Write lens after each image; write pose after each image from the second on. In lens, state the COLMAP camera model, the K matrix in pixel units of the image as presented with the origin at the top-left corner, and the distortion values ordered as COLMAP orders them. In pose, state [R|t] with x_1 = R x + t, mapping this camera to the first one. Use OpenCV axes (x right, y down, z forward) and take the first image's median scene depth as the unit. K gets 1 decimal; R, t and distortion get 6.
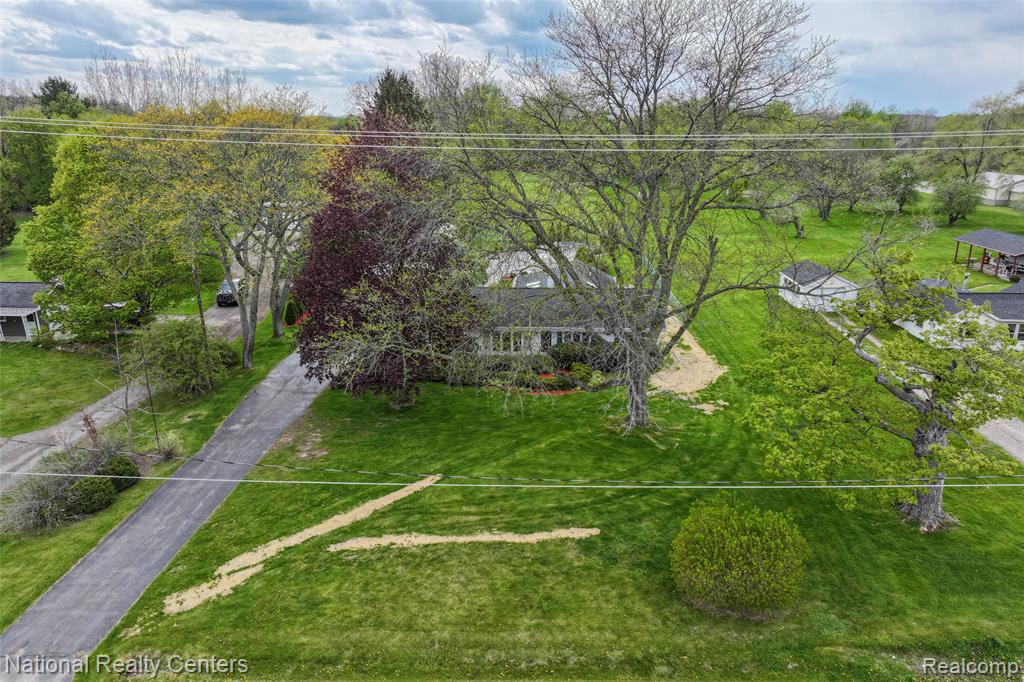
lens RADIAL K [[718.5, 0, 512.5], [0, 718.5, 337.8], [0, 0, 1]] dist [0.002895, 0.007766]
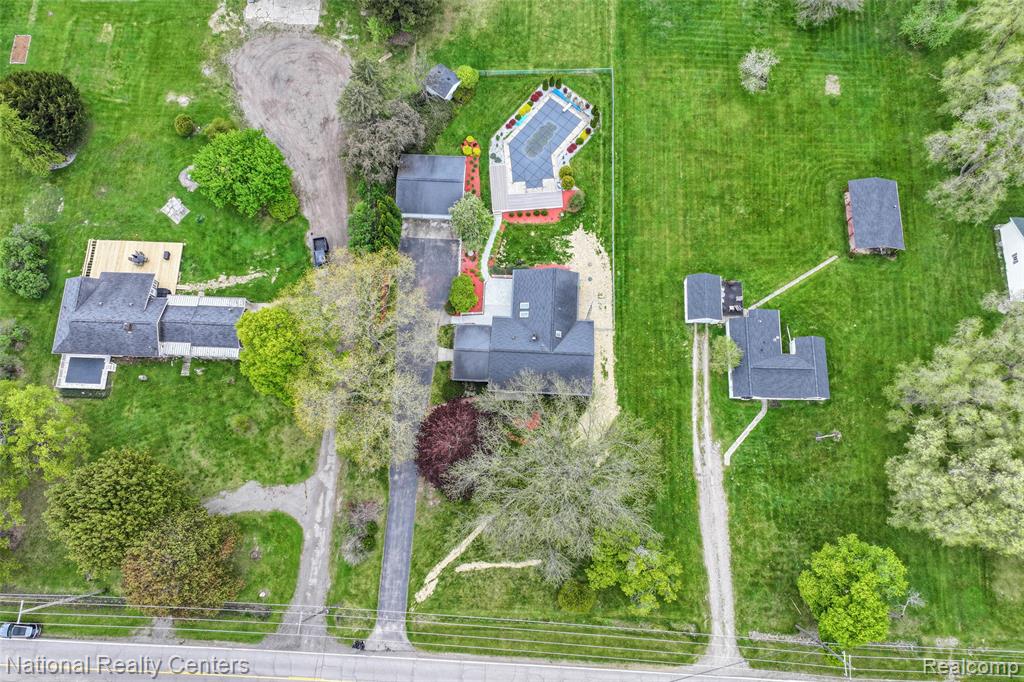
lens RADIAL K [[709.2, 0, 510.7], [0, 709.2, 335.1], [0, 0, 1]] dist [0.004027, 0.004486]
pose [[0.999985, -0.005311, 0.001040, -0.009918], [0.001844, 0.515106, 0.857125, -3.020157], [-0.005088, -0.857110, 0.515108, 0.277814]]
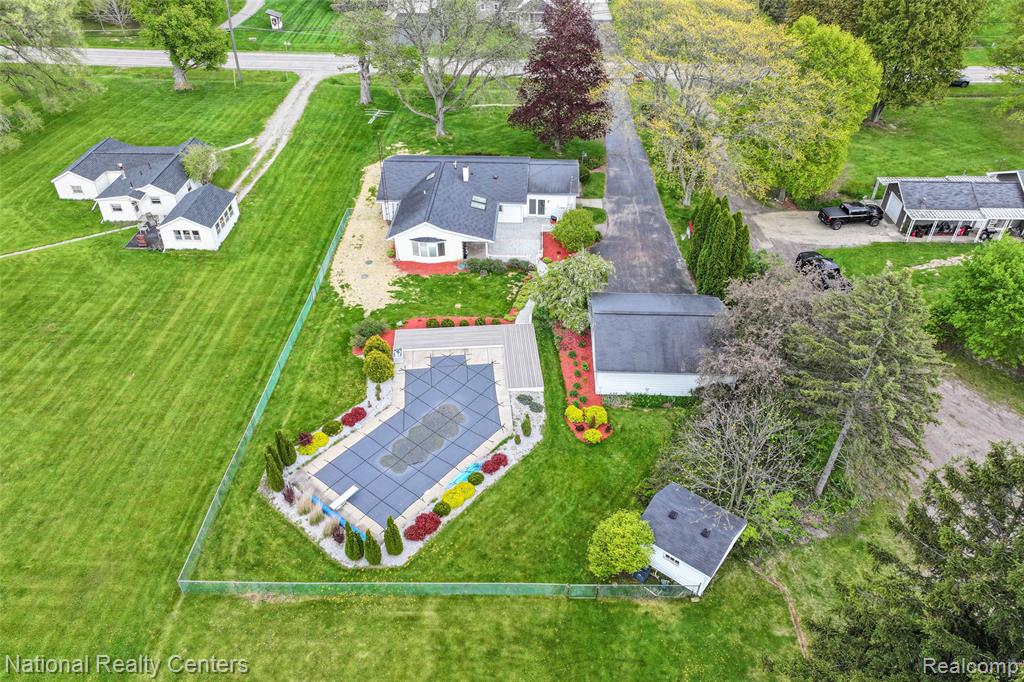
lens RADIAL K [[718.5, 0, 512.5], [0, 718.5, 337.8], [0, 0, 1]] dist [0.002895, 0.007766]
pose [[-0.999926, 0.010820, -0.005623, -0.030668], [0.001703, 0.580549, 0.814223, -1.766371], [0.012074, 0.814153, -0.580524, 3.820933]]
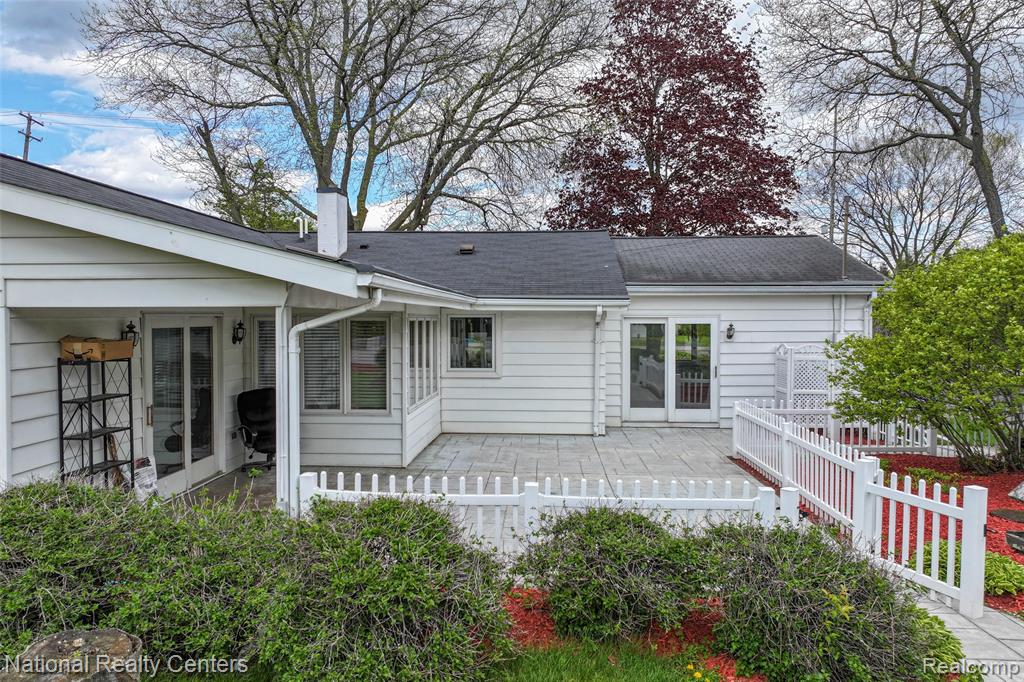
lens RADIAL K [[718.5, 0, 512.5], [0, 718.5, 337.8], [0, 0, 1]] dist [0.002895, 0.007766]
pose [[-0.999987, 0.004957, 0.001180, -0.027500], [0.005076, 0.948731, 0.316043, -0.229180], [0.000448, 0.316045, -0.948744, 2.512635]]
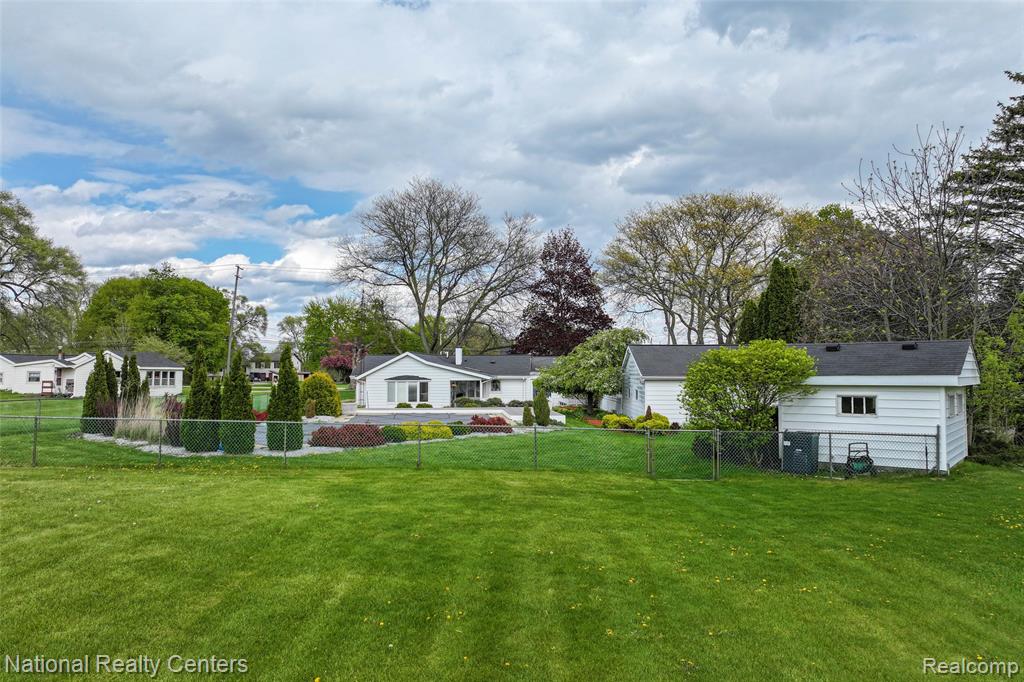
lens RADIAL K [[718.5, 0, 512.5], [0, 718.5, 337.8], [0, 0, 1]] dist [0.002895, 0.007766]
pose [[-0.999786, 0.006400, -0.019683, -0.009935], [0.001322, 0.968799, 0.247844, -0.703883], [0.020655, 0.247764, -0.968600, 3.977886]]
